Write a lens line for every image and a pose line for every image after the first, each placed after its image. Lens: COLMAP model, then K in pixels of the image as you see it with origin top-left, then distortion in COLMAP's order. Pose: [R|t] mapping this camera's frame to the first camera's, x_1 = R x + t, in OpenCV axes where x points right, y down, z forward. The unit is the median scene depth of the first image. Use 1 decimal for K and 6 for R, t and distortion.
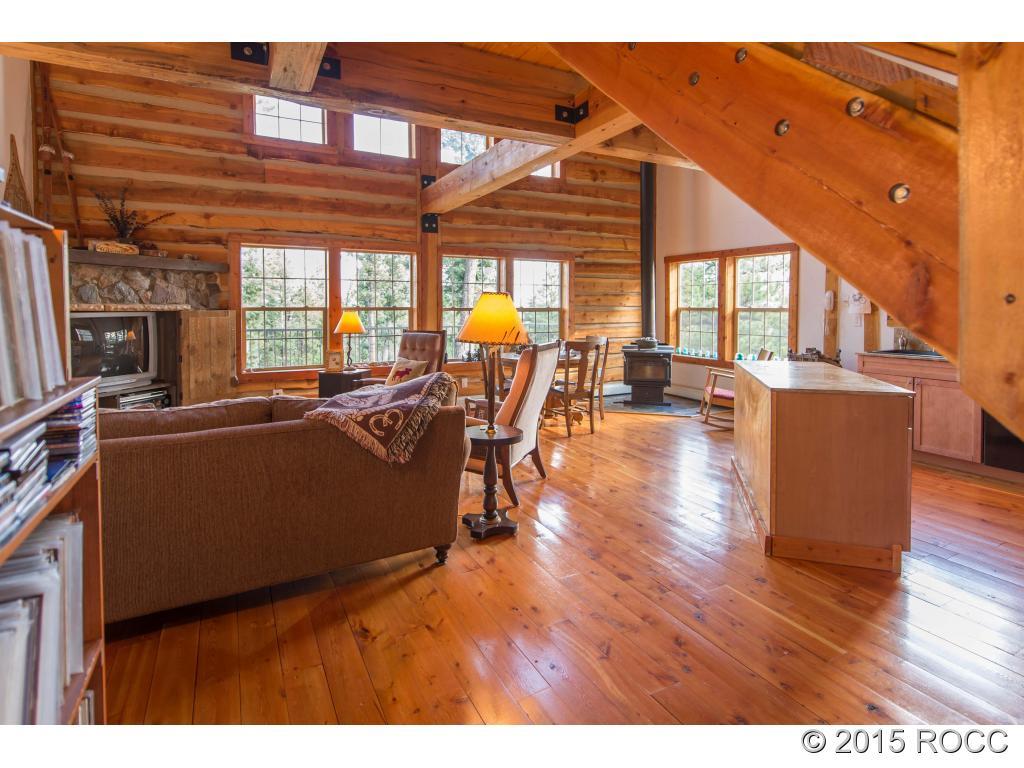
lens RADIAL K [[529.9, 0, 512.4], [0, 529.9, 320.3], [0, 0, 1]] dist [0.001957, 0.002280]
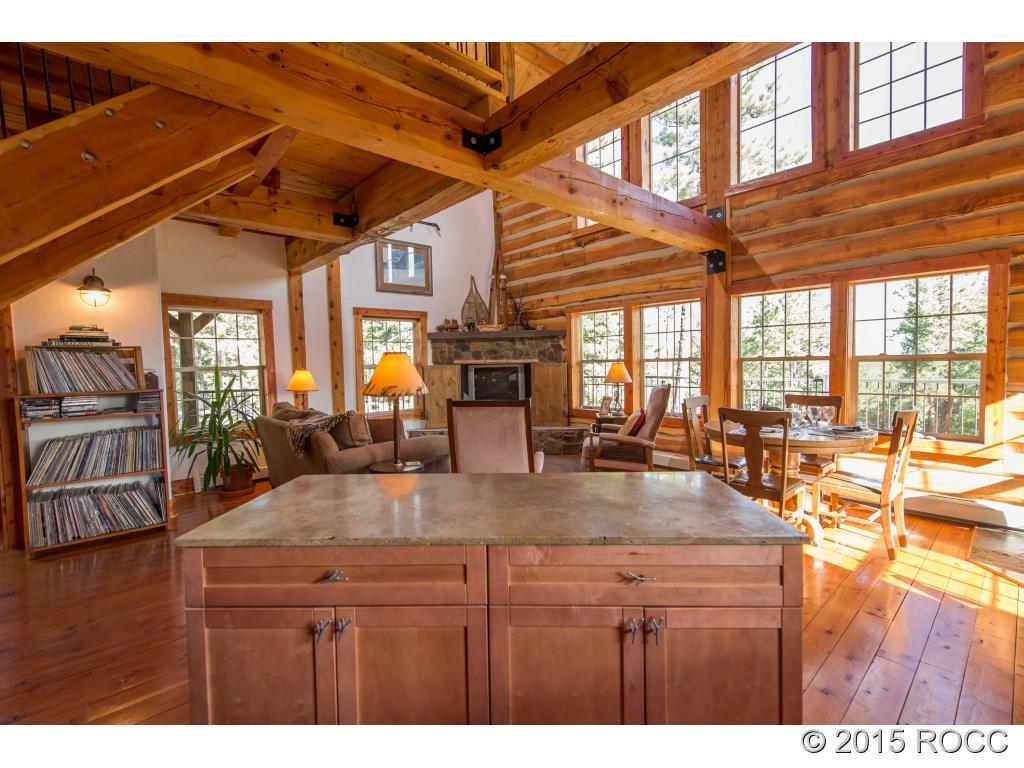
lens RADIAL K [[468.2, 0, 512.9], [0, 468.2, 384.0], [0, 0, 1]] dist [0.012474, -0.004613]
pose [[0.226178, 0.041472, -0.973203, 0.632241], [-0.006078, 0.999134, 0.041164, -0.012248], [0.974067, -0.003396, 0.226234, 0.576321]]
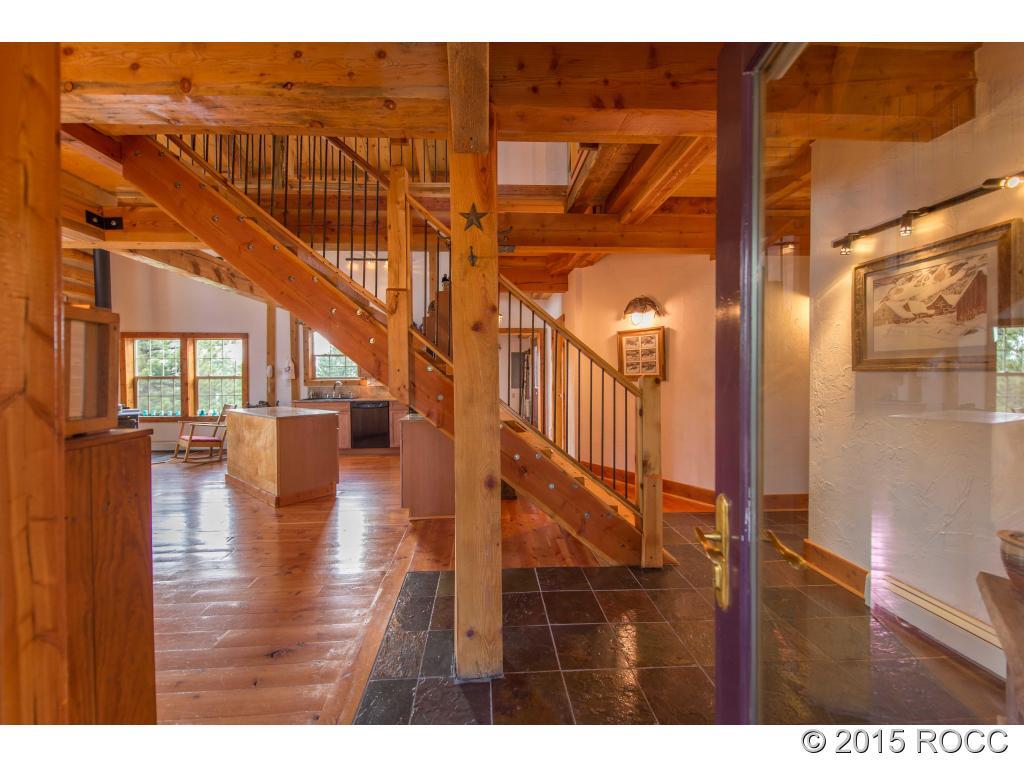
lens RADIAL K [[403.9, 0, 504.7], [0, 403.9, 375.6], [0, 0, 1]] dist [0.007247, -0.002505]
pose [[0.407604, -0.006878, 0.913133, -0.255327], [0.031560, 0.999480, -0.006560, 0.008014], [-0.912613, 0.031492, 0.407609, -0.168340]]
